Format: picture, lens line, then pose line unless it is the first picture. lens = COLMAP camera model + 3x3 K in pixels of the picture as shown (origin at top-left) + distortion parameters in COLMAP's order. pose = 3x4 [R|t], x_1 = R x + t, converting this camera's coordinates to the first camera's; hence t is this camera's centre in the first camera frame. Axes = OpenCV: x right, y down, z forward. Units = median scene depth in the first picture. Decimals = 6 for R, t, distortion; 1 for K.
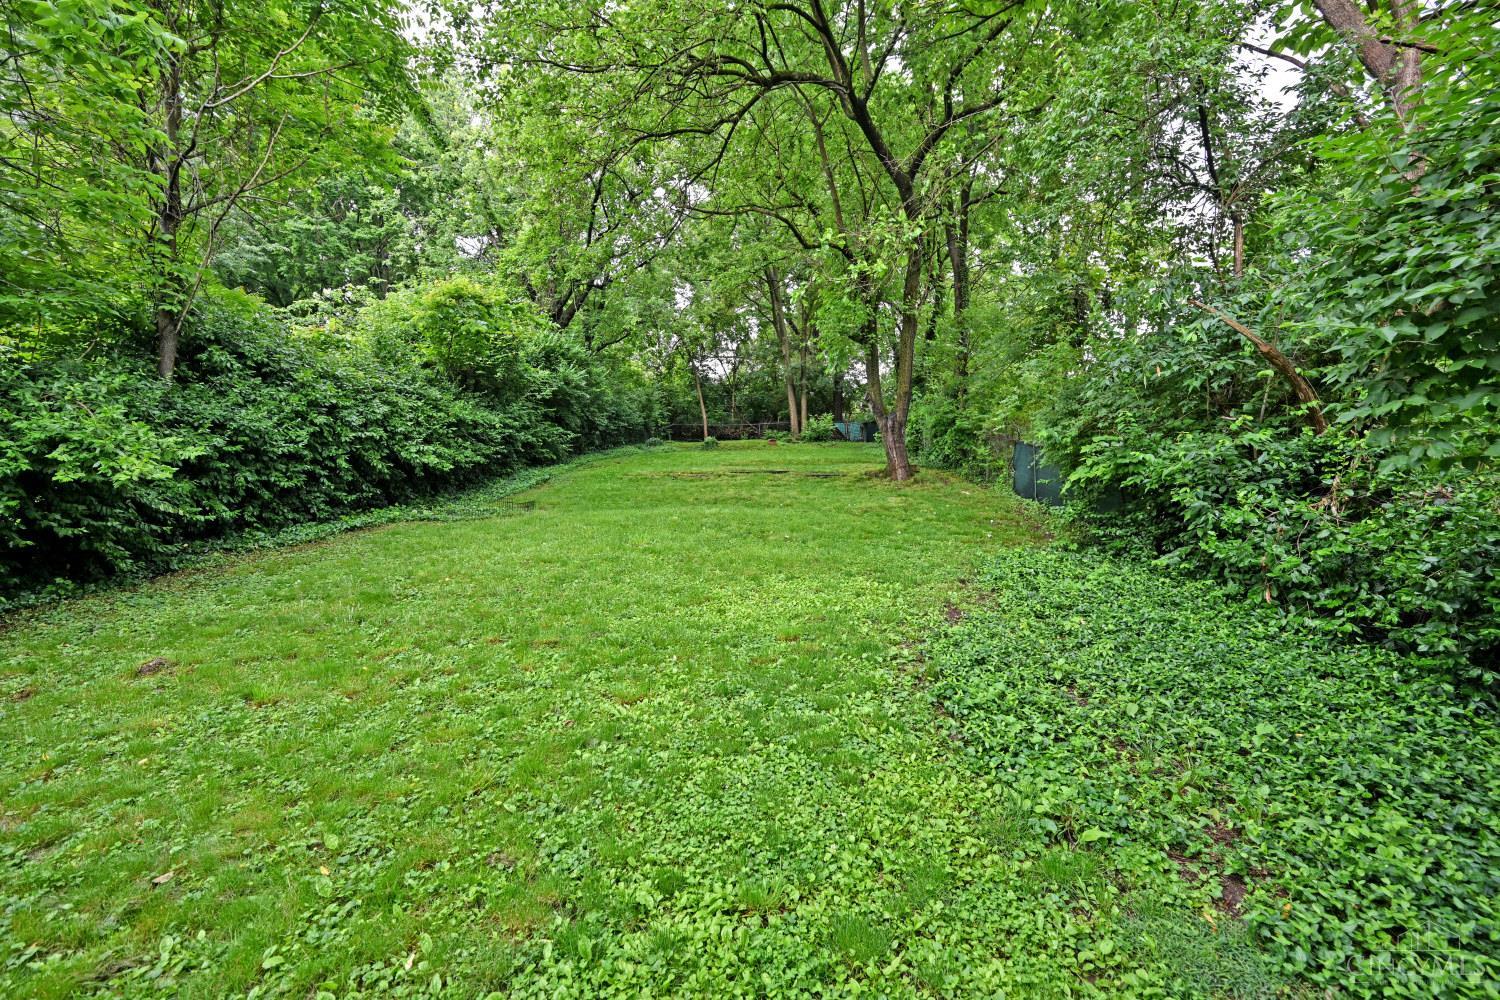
lens RADIAL K [[589.9, 0, 747.2], [0, 589.9, 500.4], [0, 0, 1]] dist [-0.001783, 0.000402]
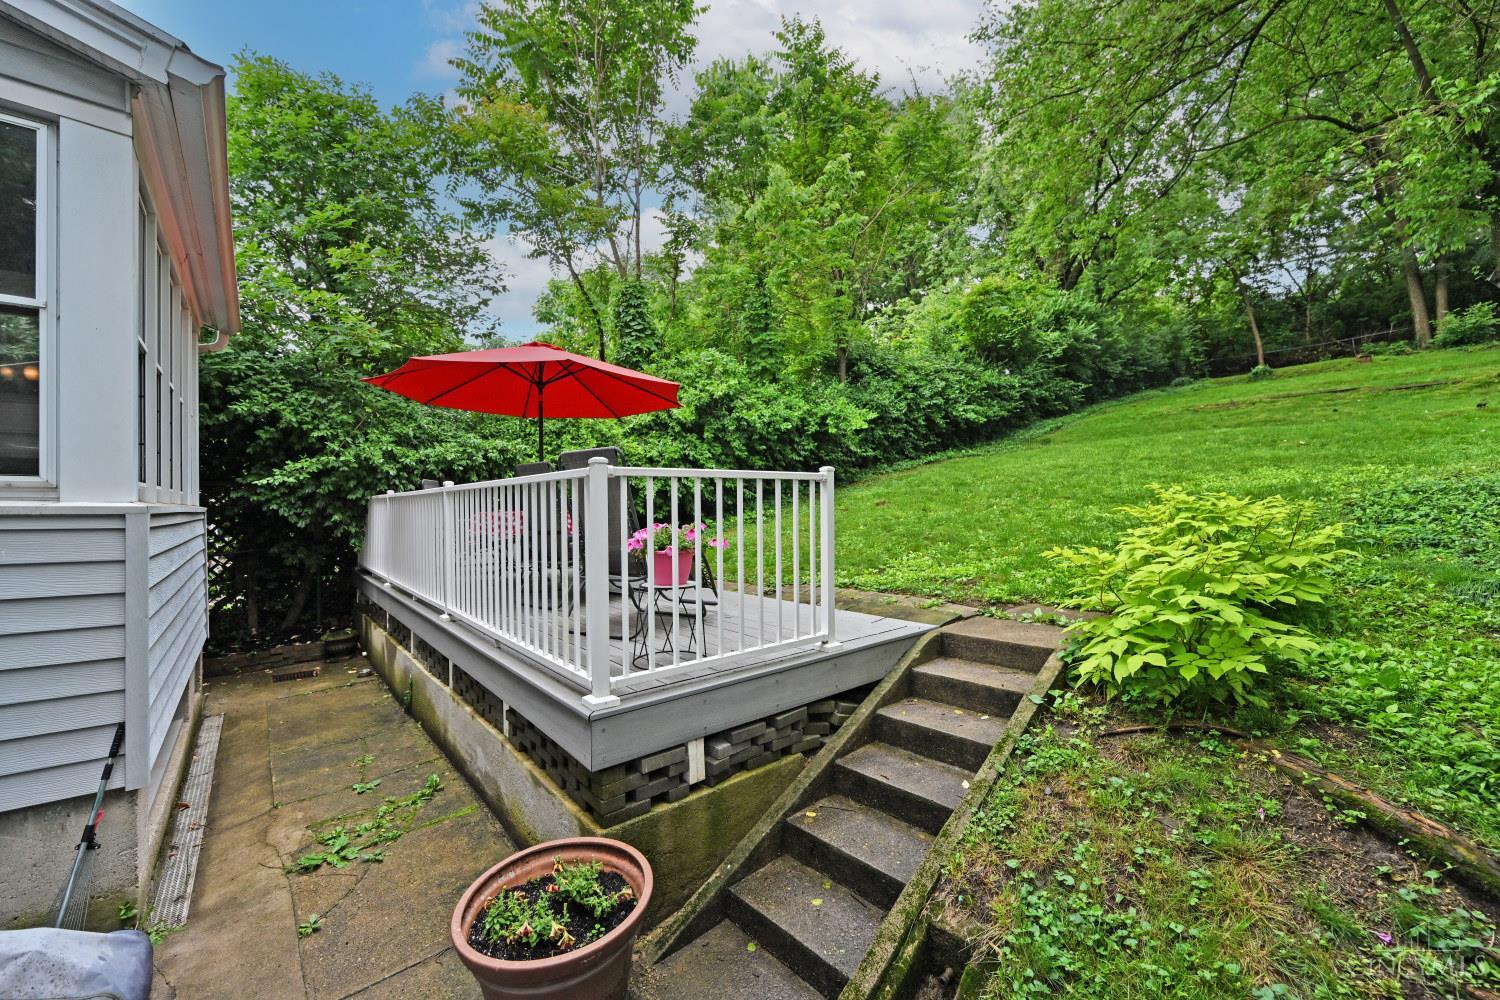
lens RADIAL K [[589.9, 0, 746.0], [0, 589.9, 502.8], [0, 0, 1]] dist [-0.001783, 0.000402]
pose [[0.683415, -0.009660, -0.729966, 0.088409], [0.049097, 0.998257, 0.032756, 0.048030], [0.728378, -0.058225, 0.682698, -0.265710]]
